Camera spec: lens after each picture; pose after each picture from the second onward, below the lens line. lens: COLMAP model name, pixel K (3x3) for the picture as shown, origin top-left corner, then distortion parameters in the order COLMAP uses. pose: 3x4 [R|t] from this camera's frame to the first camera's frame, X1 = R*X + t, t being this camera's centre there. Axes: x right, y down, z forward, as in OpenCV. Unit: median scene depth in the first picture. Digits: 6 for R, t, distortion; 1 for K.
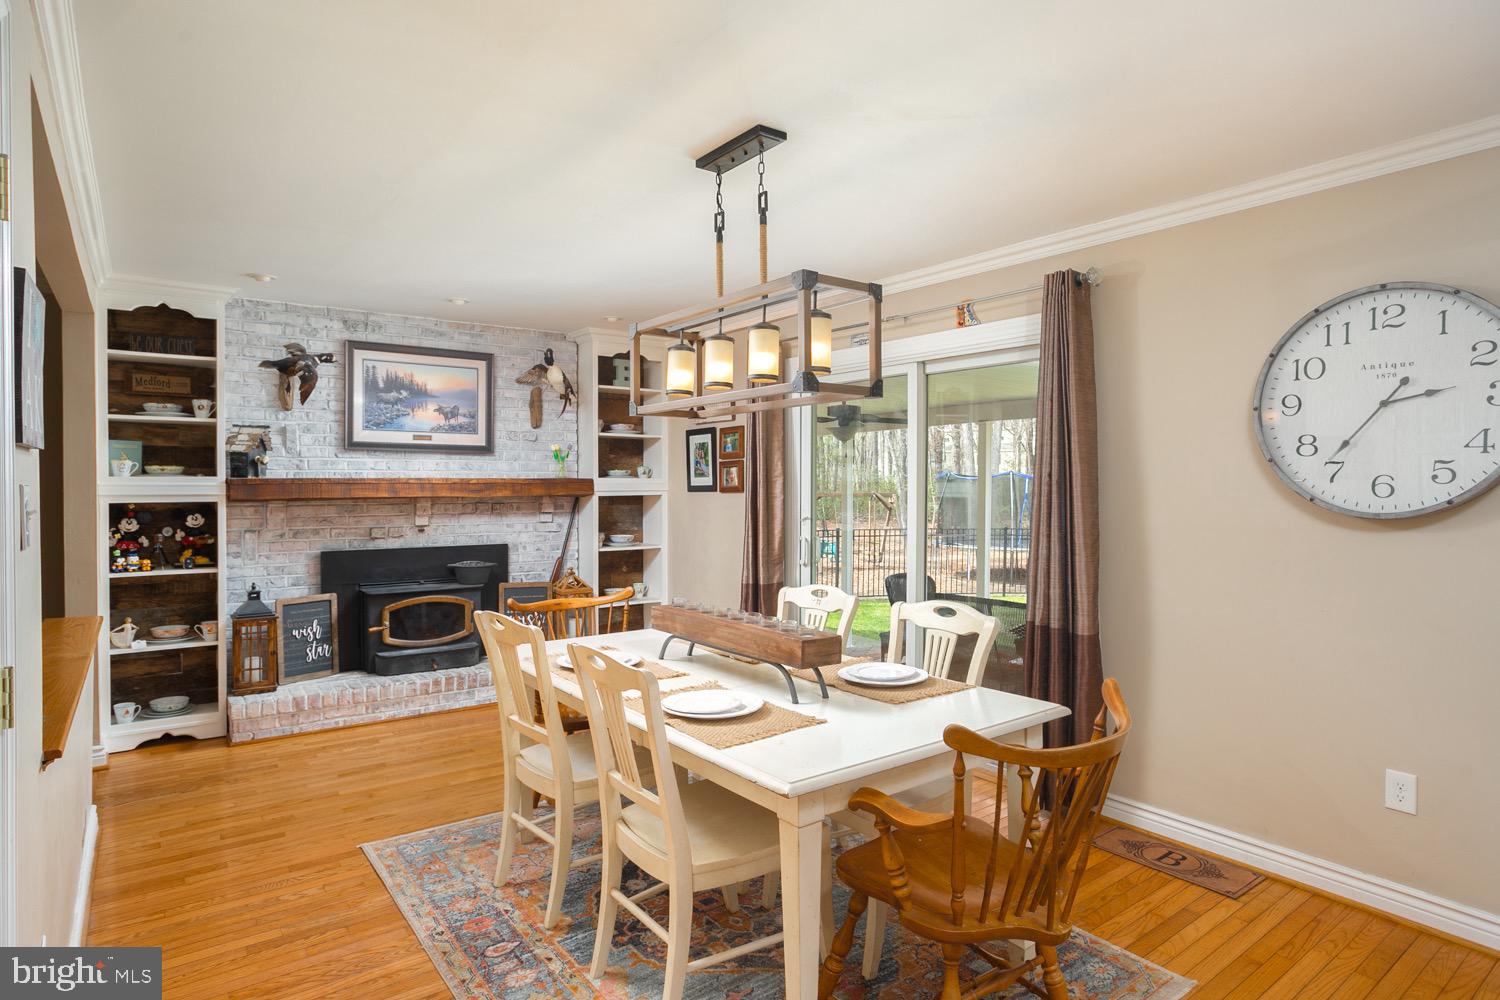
lens RADIAL K [[848.2, 0, 699.3], [0, 848.2, 490.7], [0, 0, 1]] dist [0.020277, 0.007473]
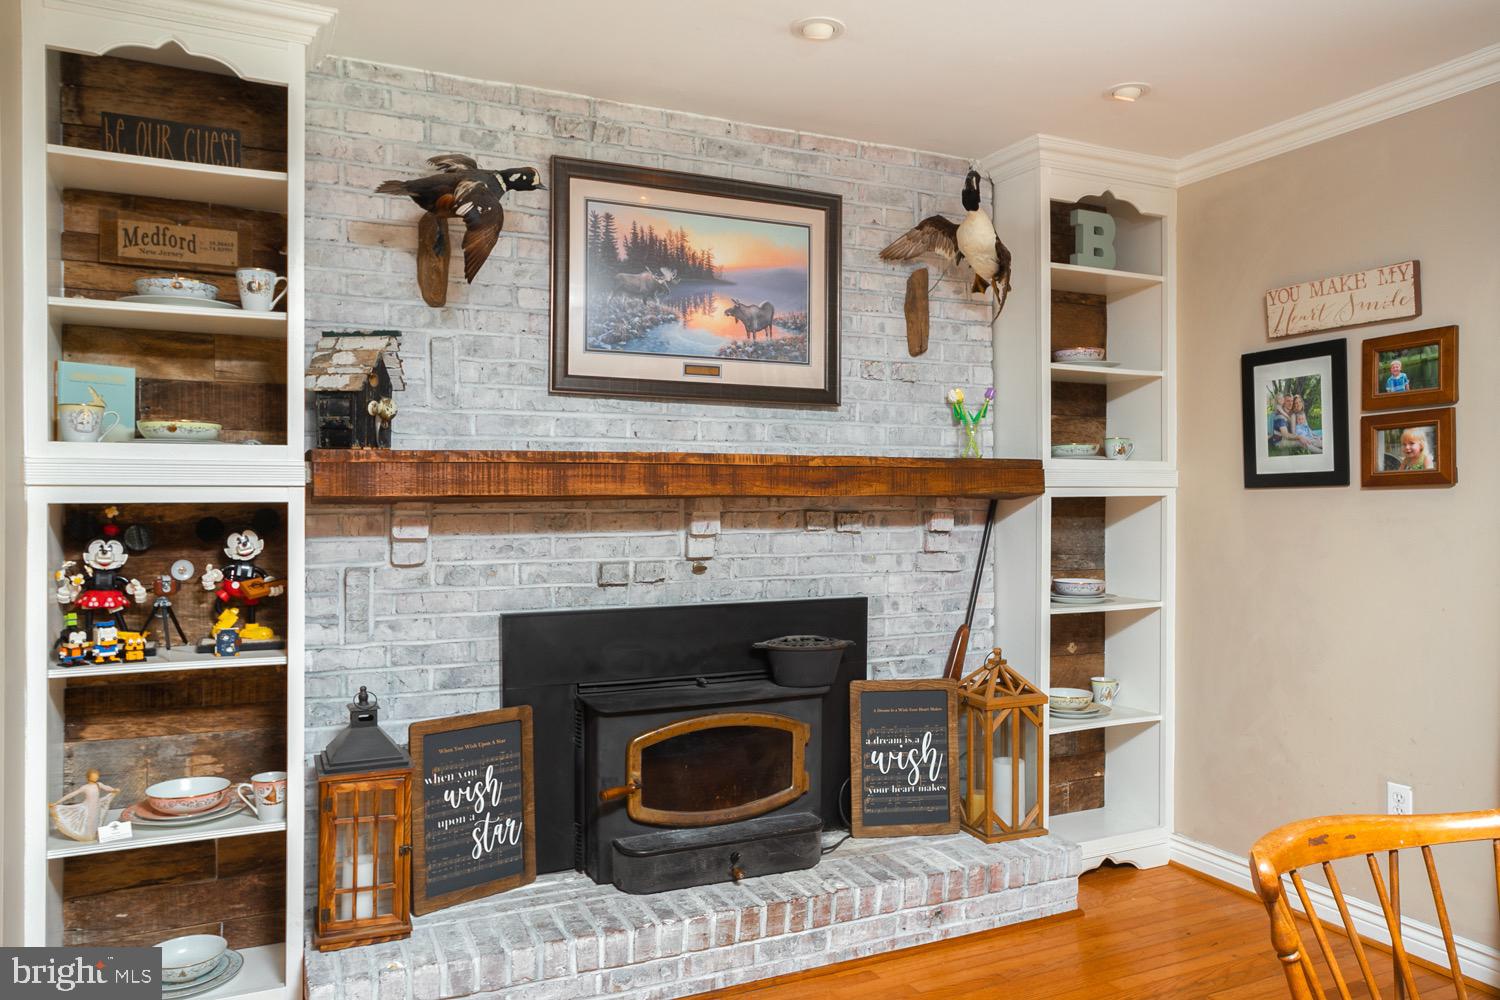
lens RADIAL K [[1090.9, 0, 748.5], [0, 1090.9, 488.0], [0, 0, 1]] dist [0.020690, -0.000788]
pose [[0.989644, -0.001199, -0.143538, -0.223928], [-0.001198, 0.999861, -0.016609, 0.013009], [0.143538, 0.016609, 0.989505, 0.428746]]
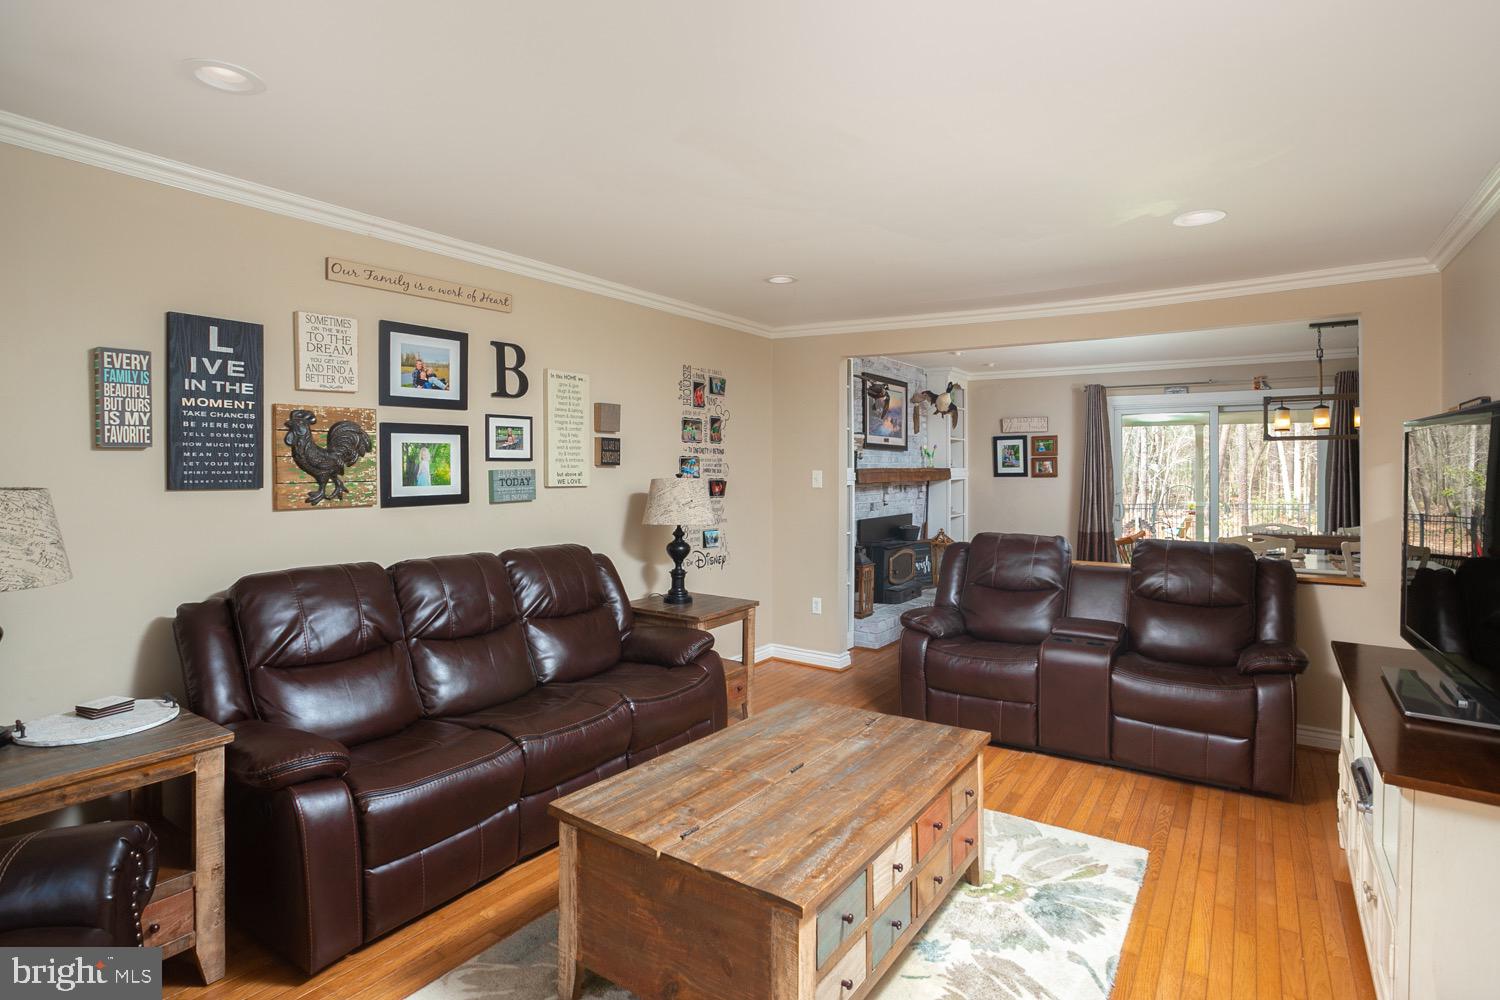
lens RADIAL K [[761.7, 0, 718.7], [0, 761.7, 462.2], [0, 0, 1]] dist [0.005782, 0.000239]
pose [[0.933284, 0.004242, 0.359113, -1.105222], [-0.000279, 0.999939, -0.011086, -0.011017], [-0.359138, 0.010246, 0.933228, -0.114078]]
